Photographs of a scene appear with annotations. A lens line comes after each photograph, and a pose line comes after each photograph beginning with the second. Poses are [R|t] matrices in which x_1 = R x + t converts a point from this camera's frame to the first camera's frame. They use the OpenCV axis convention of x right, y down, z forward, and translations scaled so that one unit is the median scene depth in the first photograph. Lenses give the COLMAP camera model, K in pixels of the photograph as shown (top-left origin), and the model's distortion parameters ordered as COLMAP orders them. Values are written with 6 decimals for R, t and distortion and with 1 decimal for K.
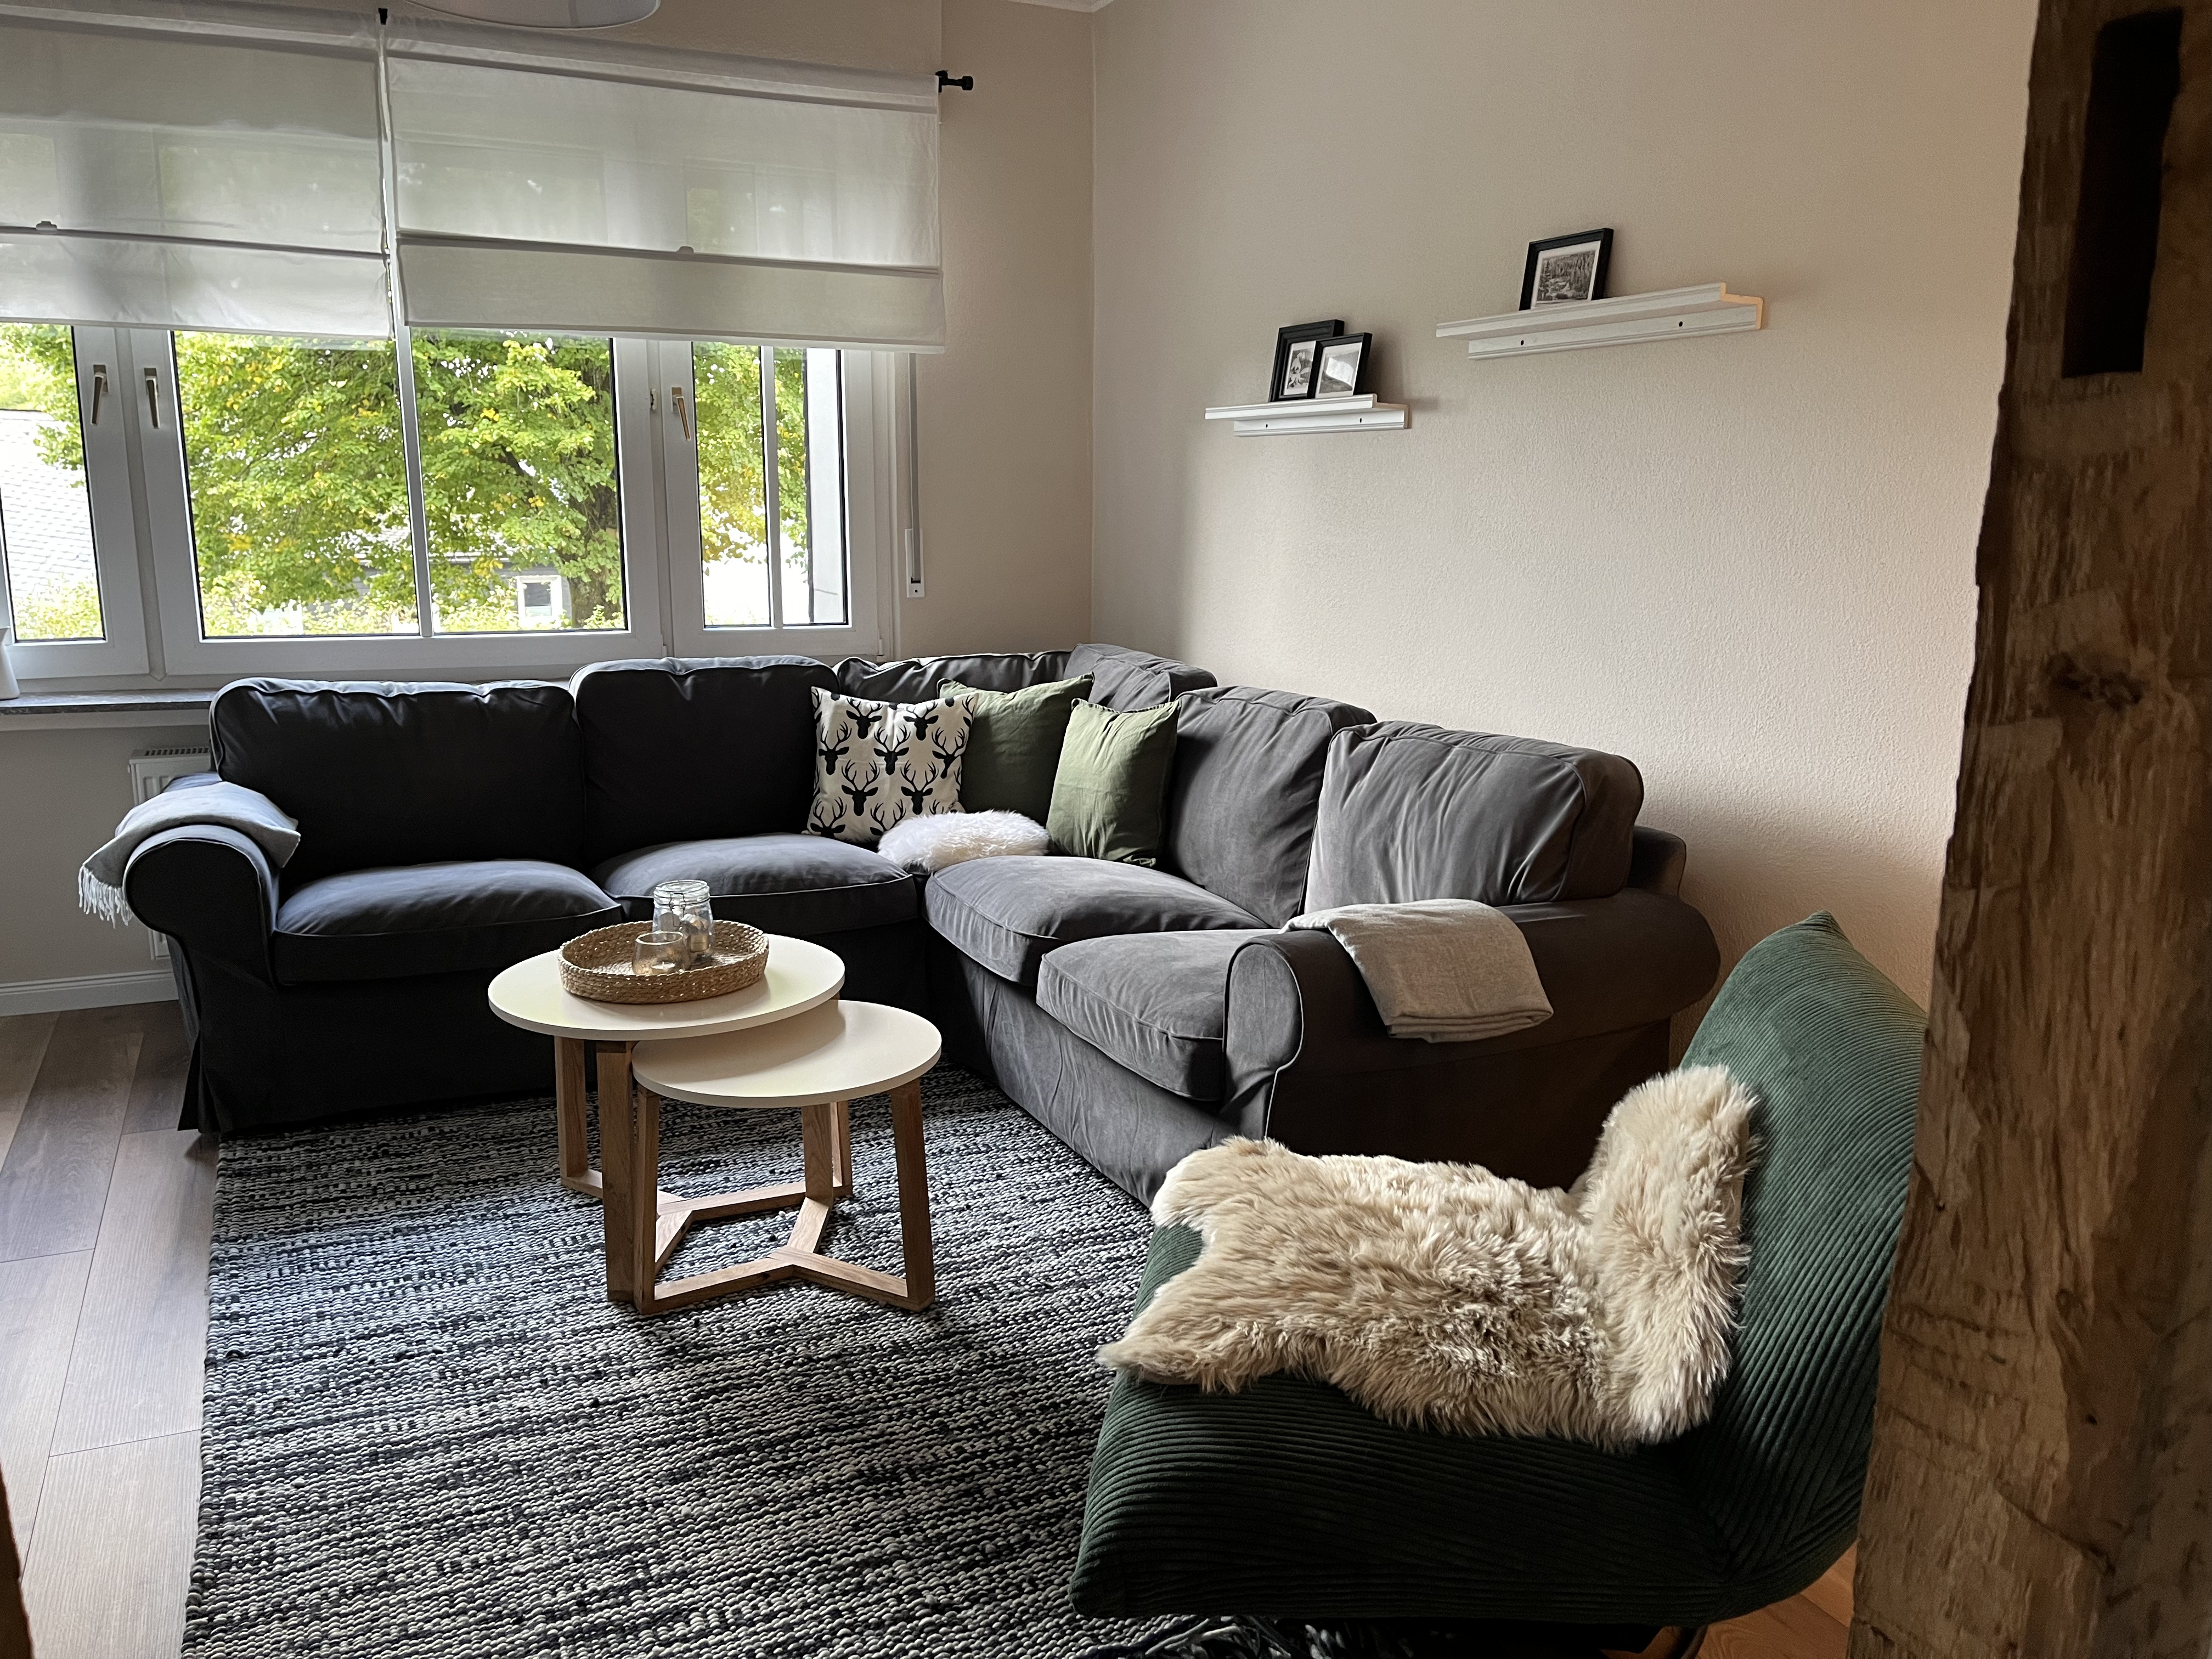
lens RADIAL K [[1687.8, 0, 1086.3], [0, 1687.8, 832.7], [0, 0, 1]] dist [0.053610, -0.075388]
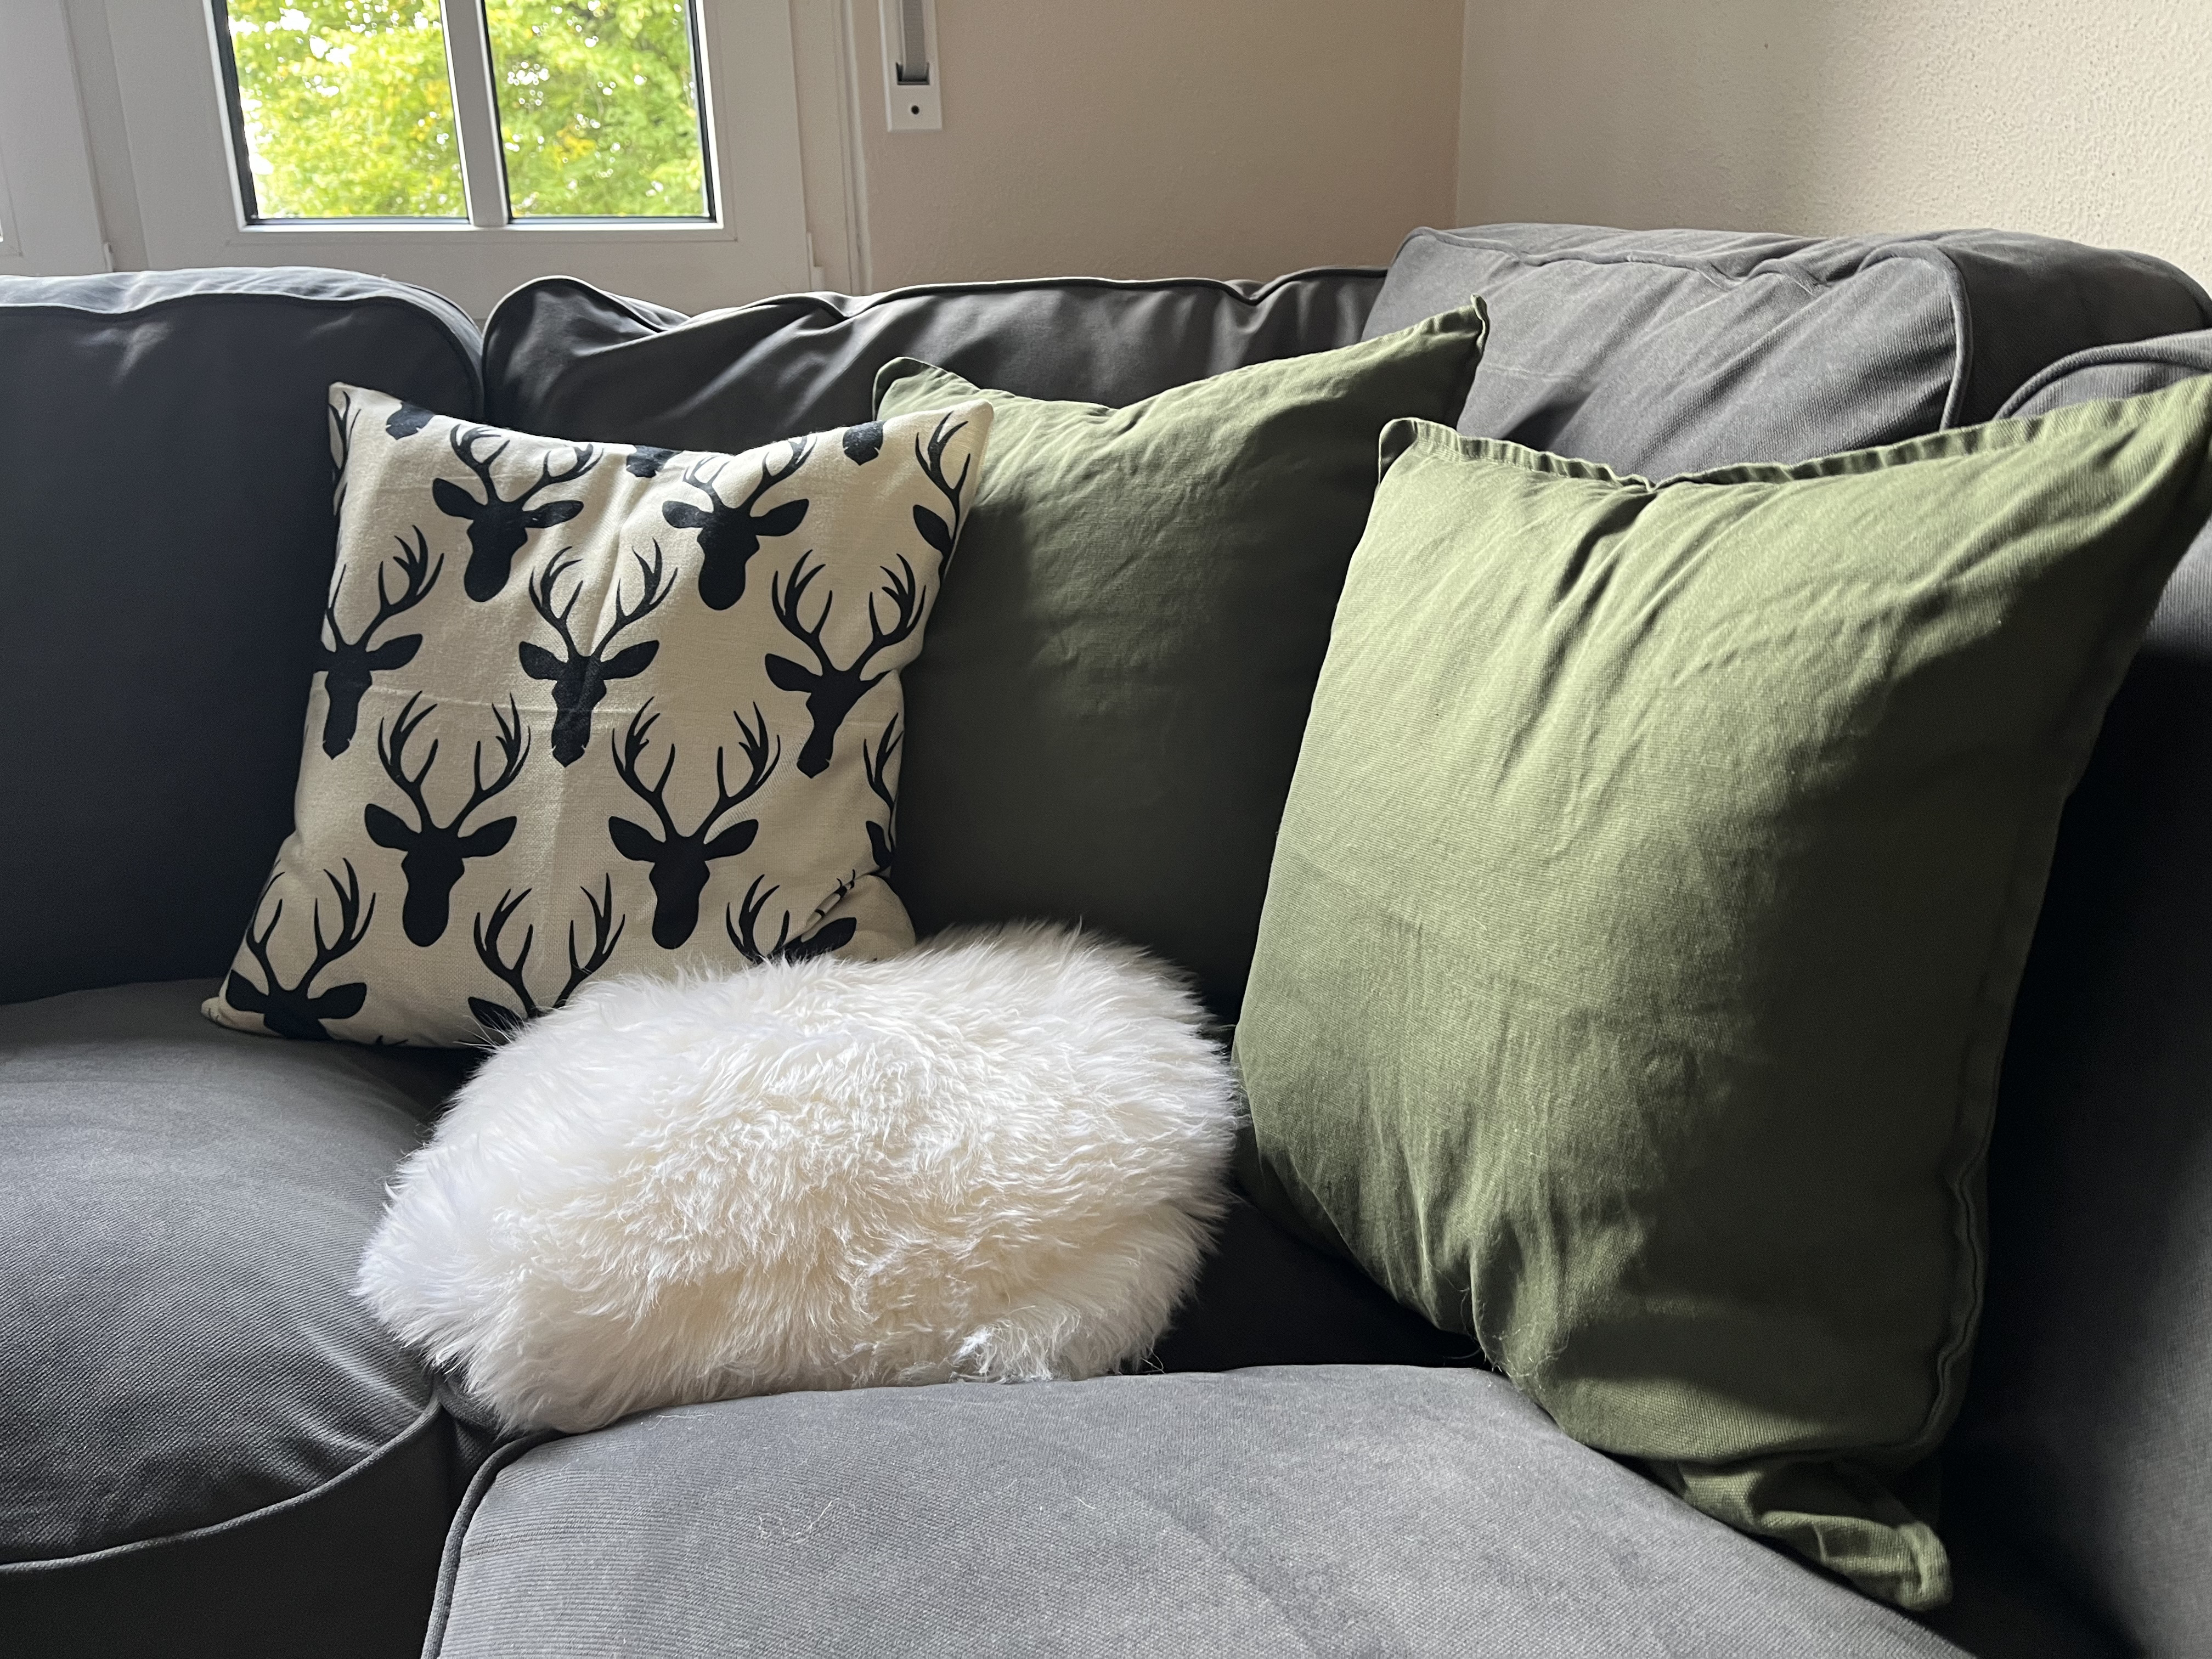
lens RADIAL K [[1687.8, 0, 1109.9], [0, 1687.8, 811.0], [0, 0, 1]] dist [0.053610, -0.075388]
pose [[0.984759, 0.030211, -0.171281, -0.004068], [-0.010204, 0.993137, 0.116509, -0.055238], [0.173625, -0.112985, 0.978309, 0.783456]]
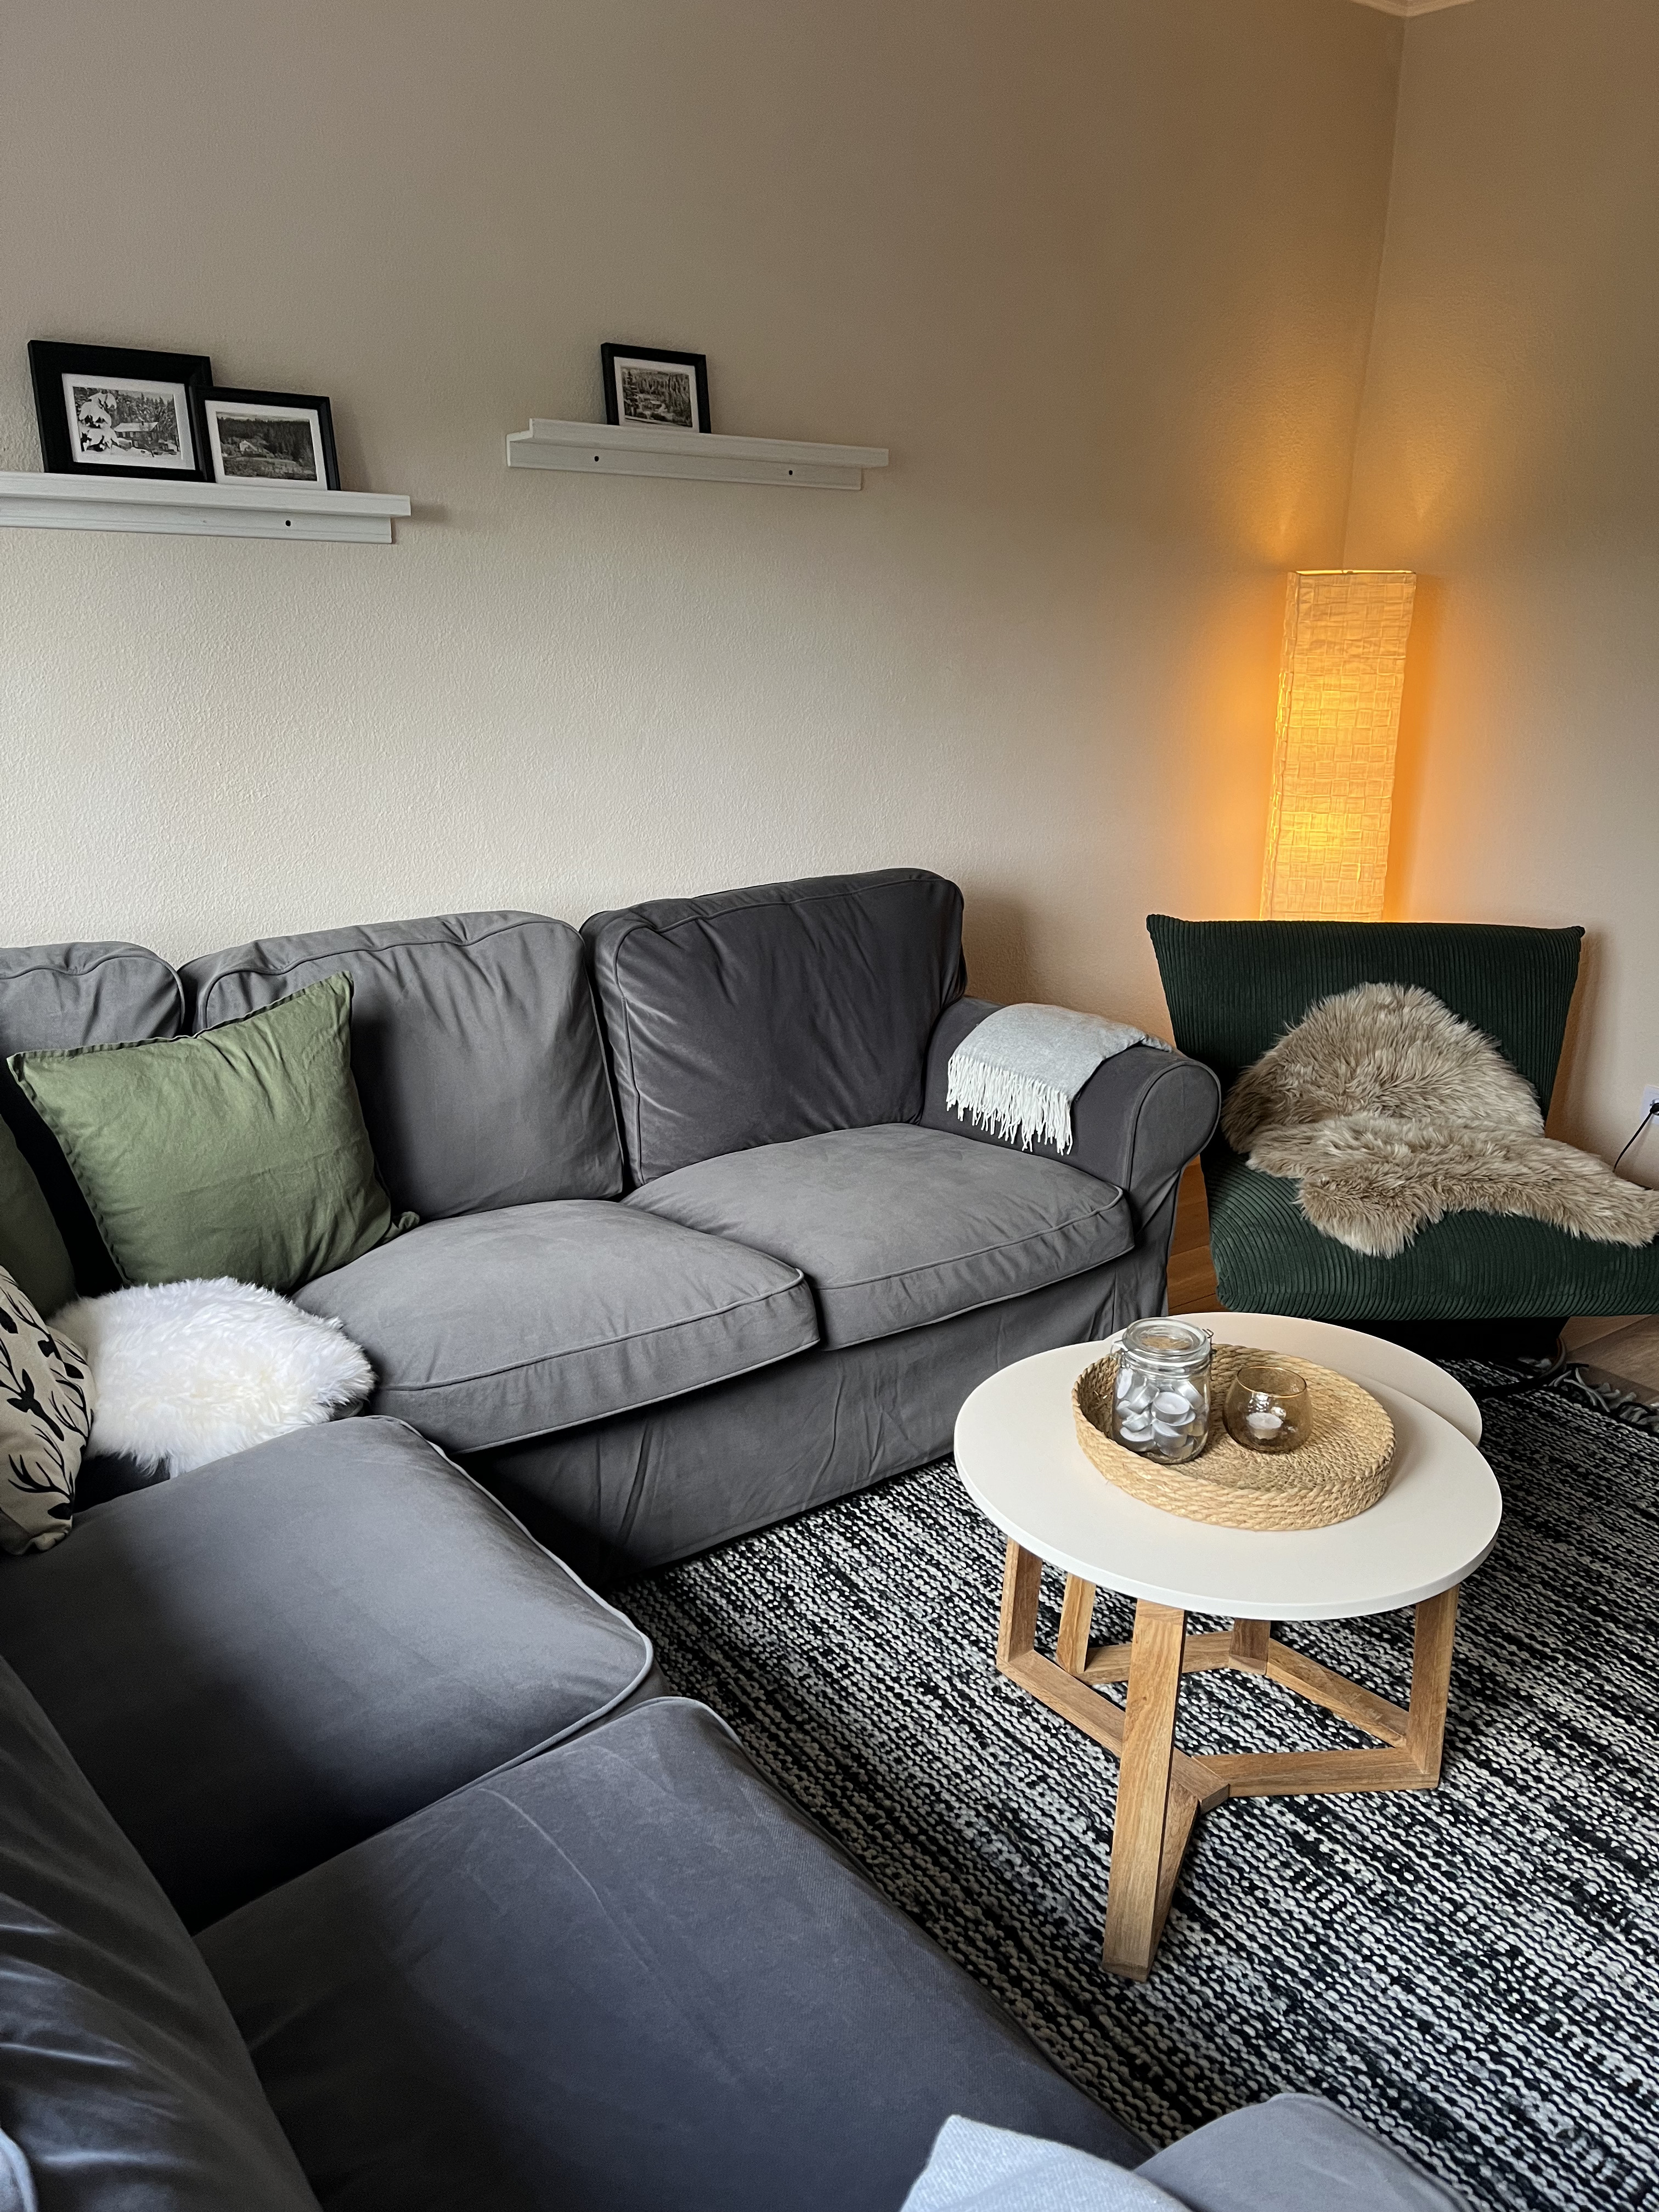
lens RADIAL K [[1687.8, 0, 866.2], [0, 1687.8, 1111.3], [0, 0, 1]] dist [0.053610, -0.075388]
pose [[-0.224212, -0.299716, 0.927308, -0.545082], [0.167191, 0.925596, 0.339587, -0.195616], [-0.960092, 0.231177, -0.157420, 0.844729]]
